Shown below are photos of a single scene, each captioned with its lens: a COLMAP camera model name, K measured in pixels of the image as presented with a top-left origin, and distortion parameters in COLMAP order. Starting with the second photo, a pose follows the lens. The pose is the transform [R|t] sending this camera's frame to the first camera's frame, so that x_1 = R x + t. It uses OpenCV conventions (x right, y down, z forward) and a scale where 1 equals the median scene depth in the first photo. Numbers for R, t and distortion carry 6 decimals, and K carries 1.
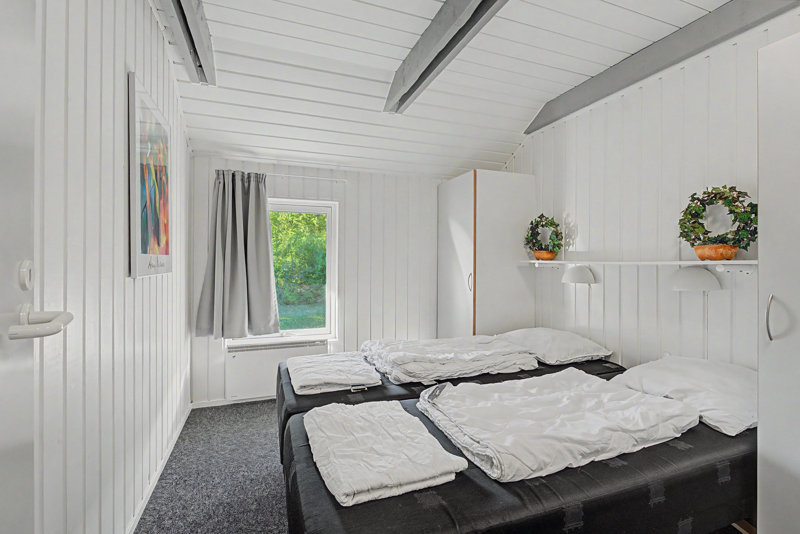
lens RADIAL K [[365.9, 0, 395.2], [0, 365.9, 262.3], [0, 0, 1]] dist [-0.000391, -0.001411]
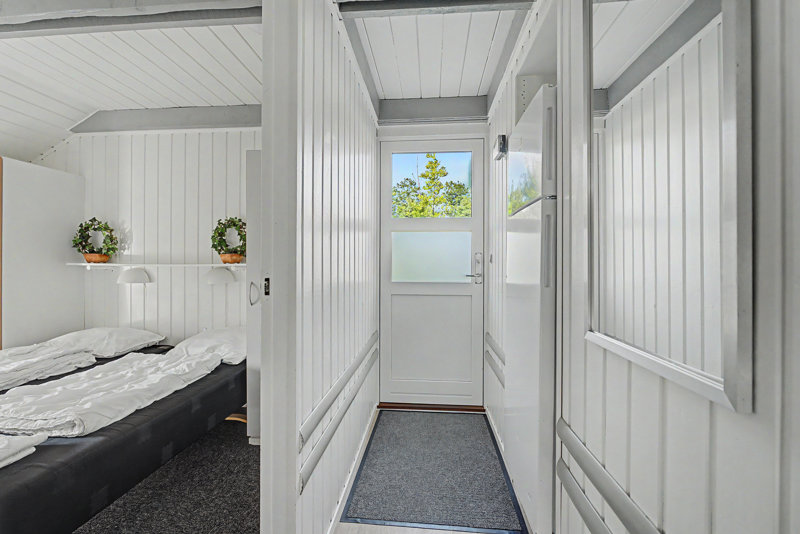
lens RADIAL K [[365.9, 0, 398.2], [0, 365.9, 264.3], [0, 0, 1]] dist [-0.000391, -0.001411]
pose [[0.441250, -0.003668, 0.897377, -0.197719], [0.002324, 0.999993, 0.002944, -0.004040], [-0.897381, 0.000786, 0.441255, -0.300342]]
